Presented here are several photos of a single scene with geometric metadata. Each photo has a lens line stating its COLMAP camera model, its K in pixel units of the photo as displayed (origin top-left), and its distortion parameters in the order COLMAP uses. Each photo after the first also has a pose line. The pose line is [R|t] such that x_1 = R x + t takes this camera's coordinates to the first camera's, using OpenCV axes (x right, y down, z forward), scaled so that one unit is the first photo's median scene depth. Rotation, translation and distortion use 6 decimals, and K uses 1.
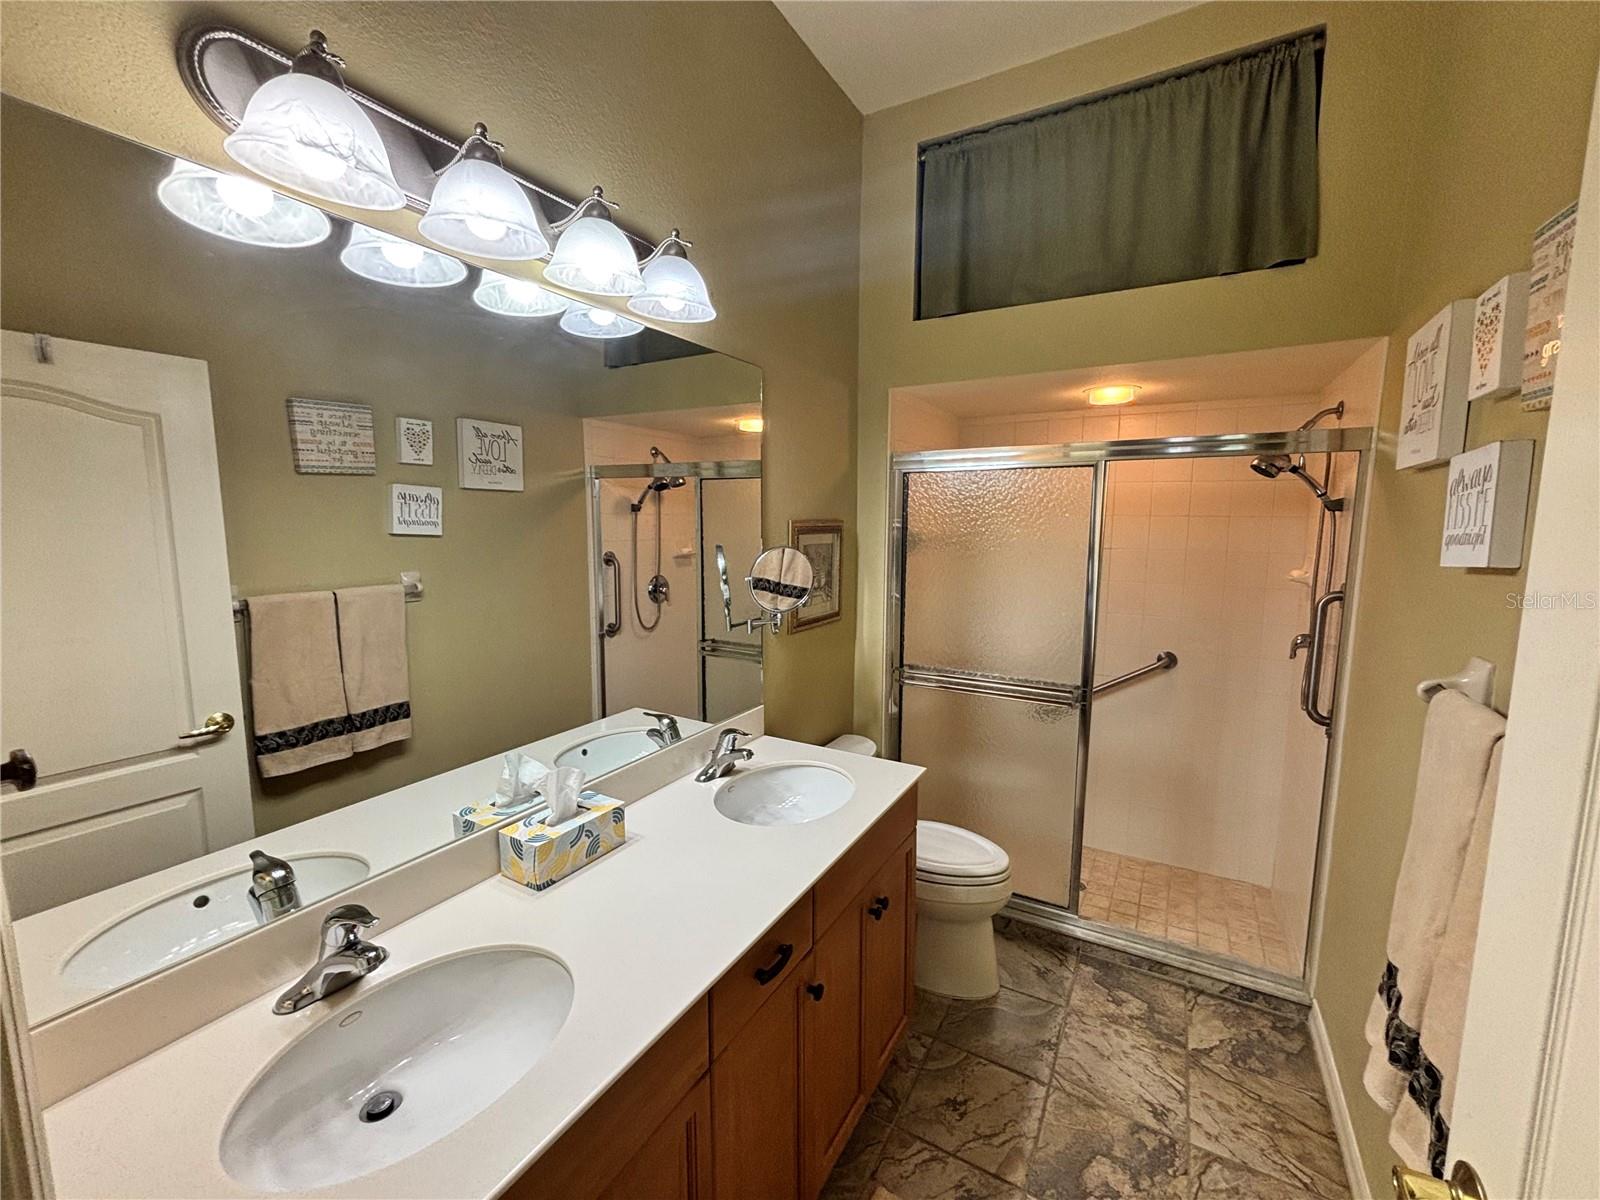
lens RADIAL K [[648.3, 0, 813.1], [0, 648.3, 606.1], [0, 0, 1]] dist [0.000984, 0.000166]
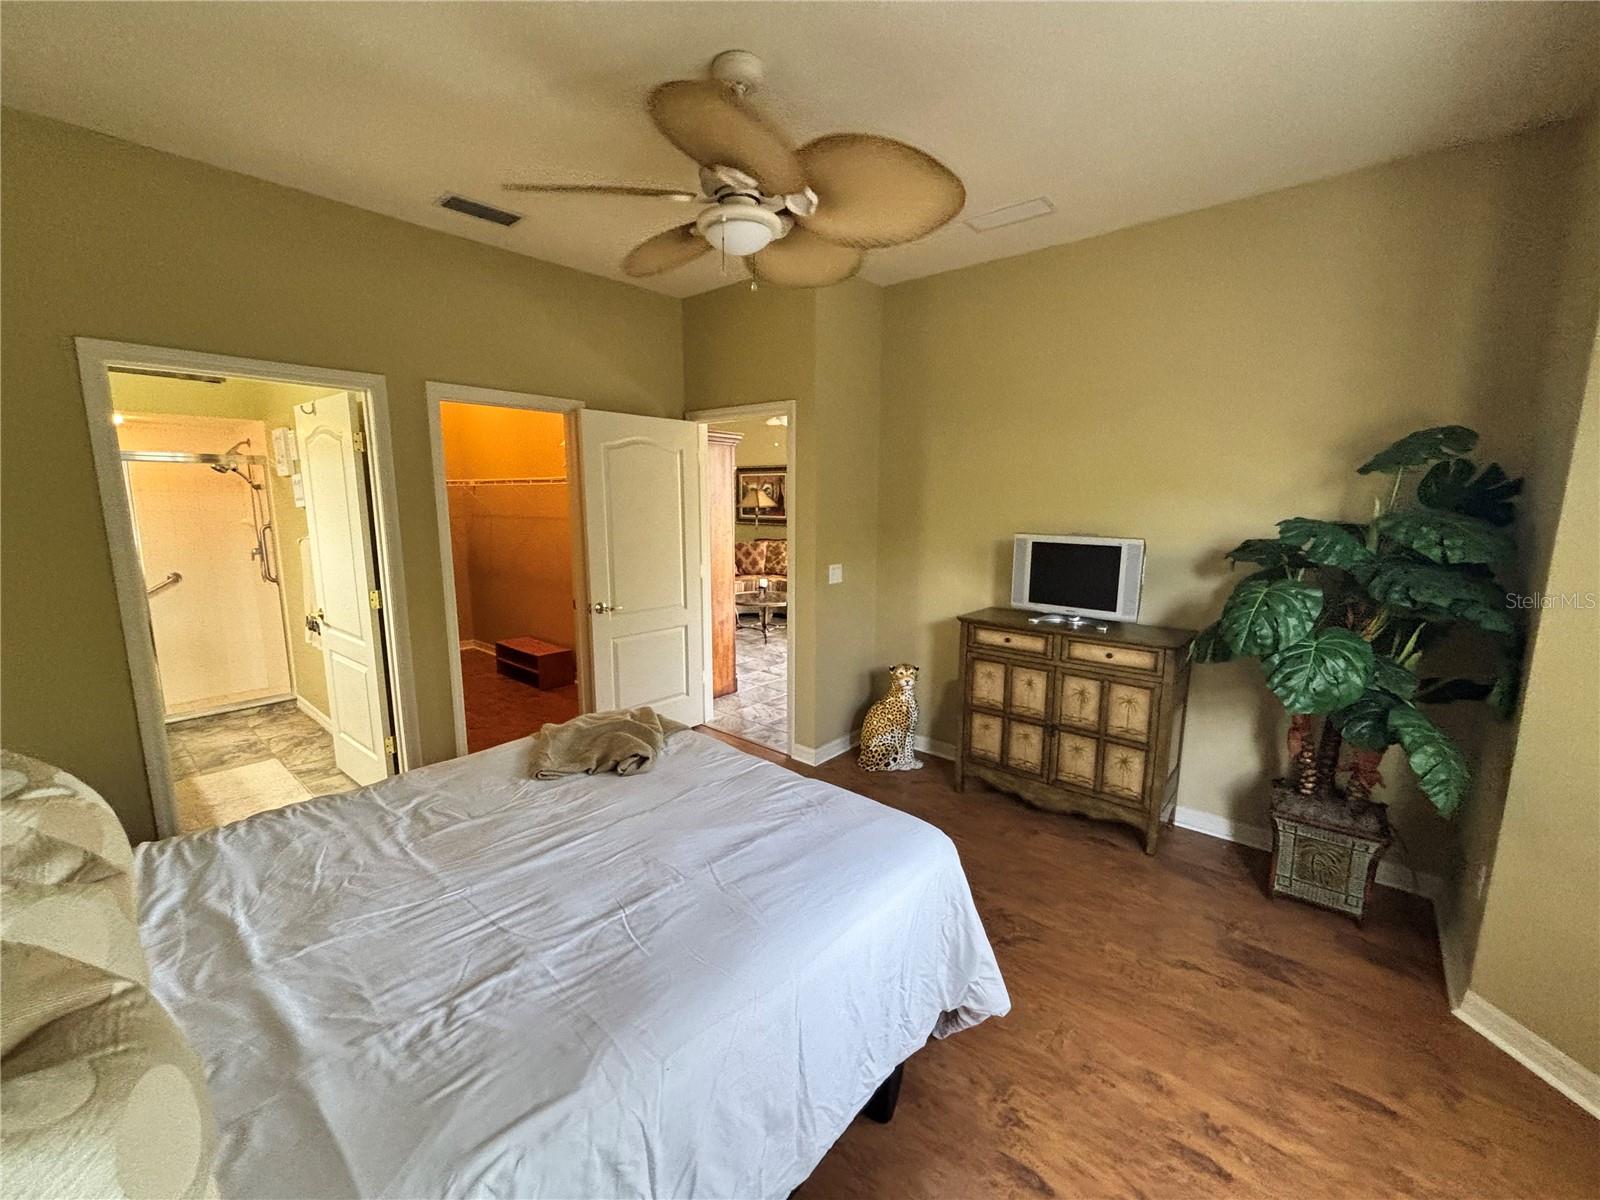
lens RADIAL K [[648.3, 0, 804.4], [0, 648.3, 601.8], [0, 0, 1]] dist [0.000984, 0.000166]
pose [[0.194370, -0.164135, 0.967099, -1.049752], [0.121290, 0.982357, 0.142347, 0.144093], [-0.973401, 0.089631, 0.210849, -1.264746]]
